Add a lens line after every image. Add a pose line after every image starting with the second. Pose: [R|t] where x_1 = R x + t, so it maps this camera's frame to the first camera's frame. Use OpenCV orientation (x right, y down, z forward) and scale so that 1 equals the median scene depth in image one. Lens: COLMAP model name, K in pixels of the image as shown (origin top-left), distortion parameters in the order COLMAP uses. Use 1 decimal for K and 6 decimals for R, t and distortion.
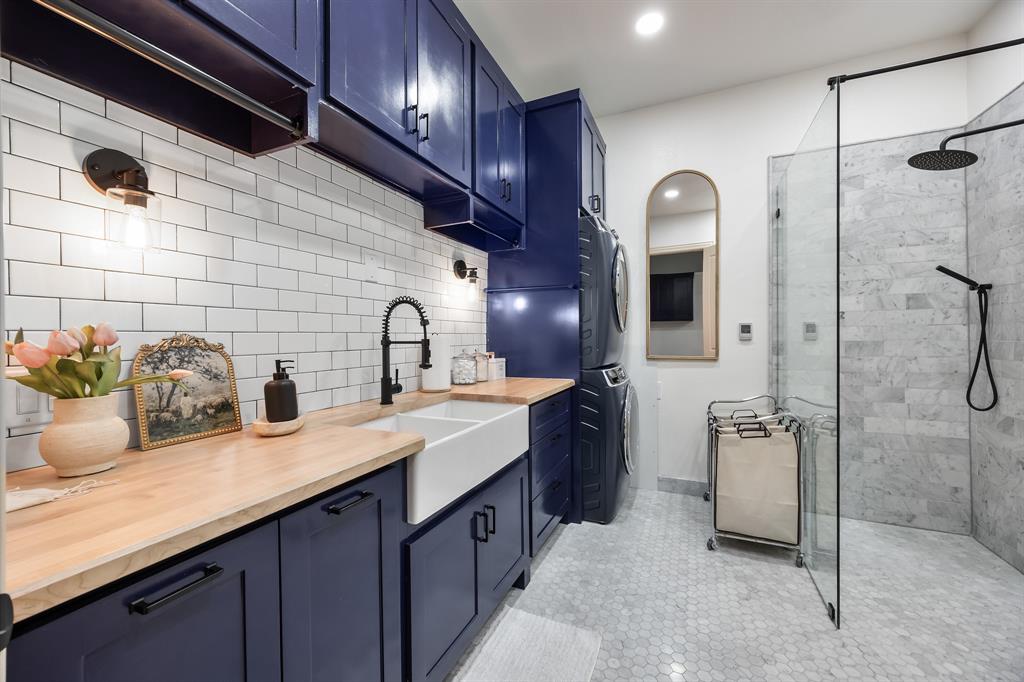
lens RADIAL K [[396.0, 0, 511.1], [0, 396.0, 337.7], [0, 0, 1]] dist [-0.010900, -0.000216]
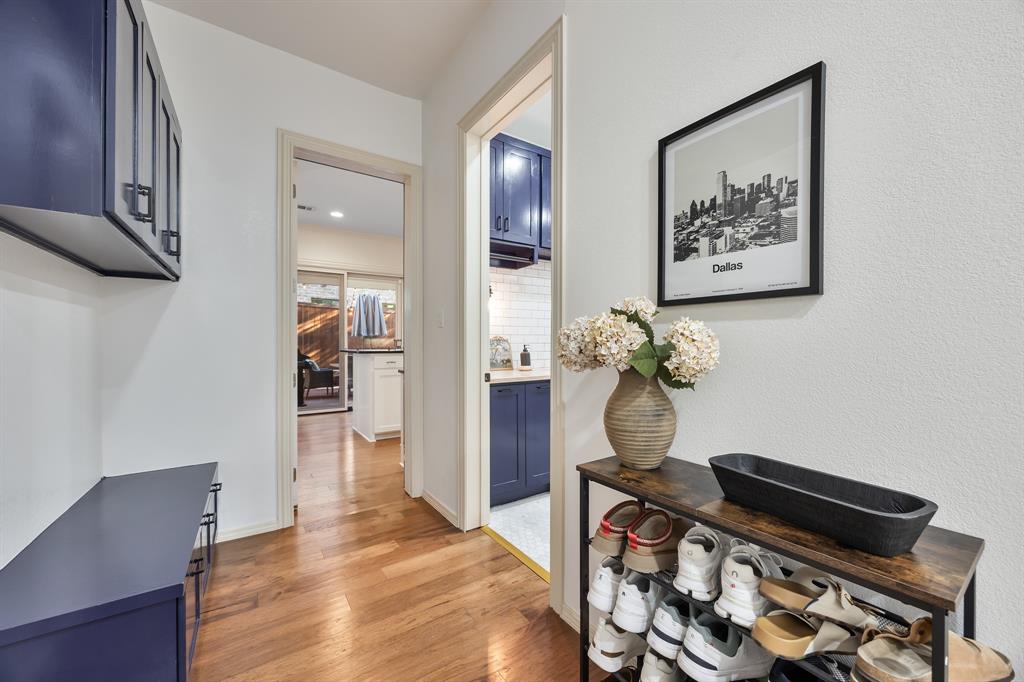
lens RADIAL K [[396.0, 0, 509.5], [0, 396.0, 341.7], [0, 0, 1]] dist [-0.010900, -0.000216]
pose [[0.839864, 0.004060, -0.542781, 0.853856], [-0.005569, 0.999984, -0.001137, 0.038548], [0.542768, 0.003978, 0.839873, -1.433473]]
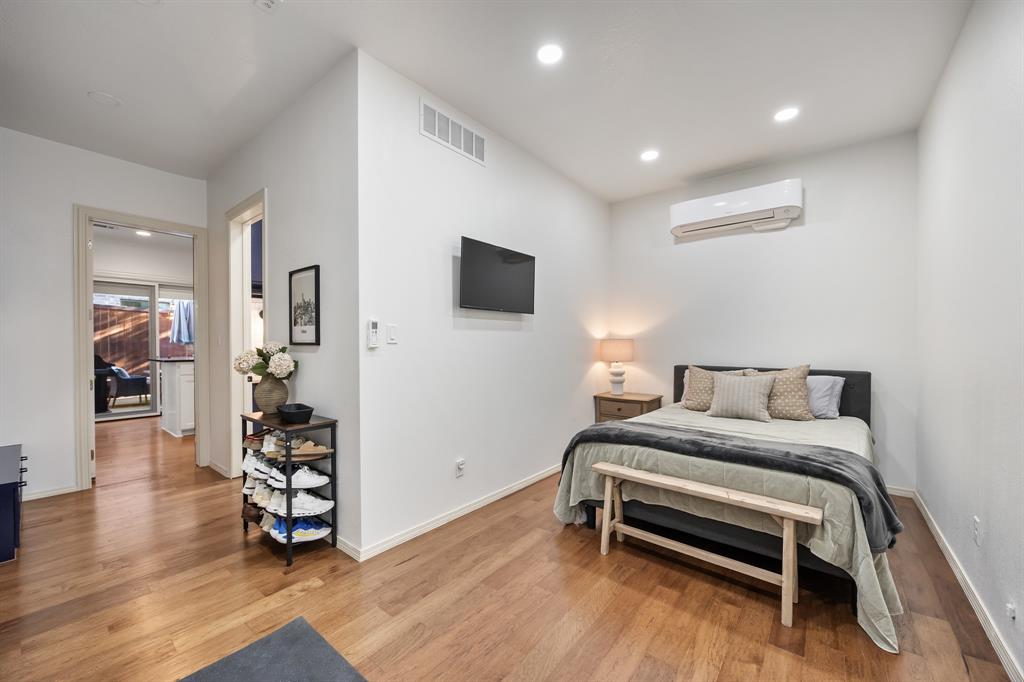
lens RADIAL K [[396.0, 0, 519.0], [0, 396.0, 346.6], [0, 0, 1]] dist [-0.010900, -0.000216]
pose [[0.968084, 0.006896, -0.250533, 3.104261], [-0.005403, 0.999963, 0.006647, -0.106674], [0.250570, -0.005082, 0.968085, -2.579849]]
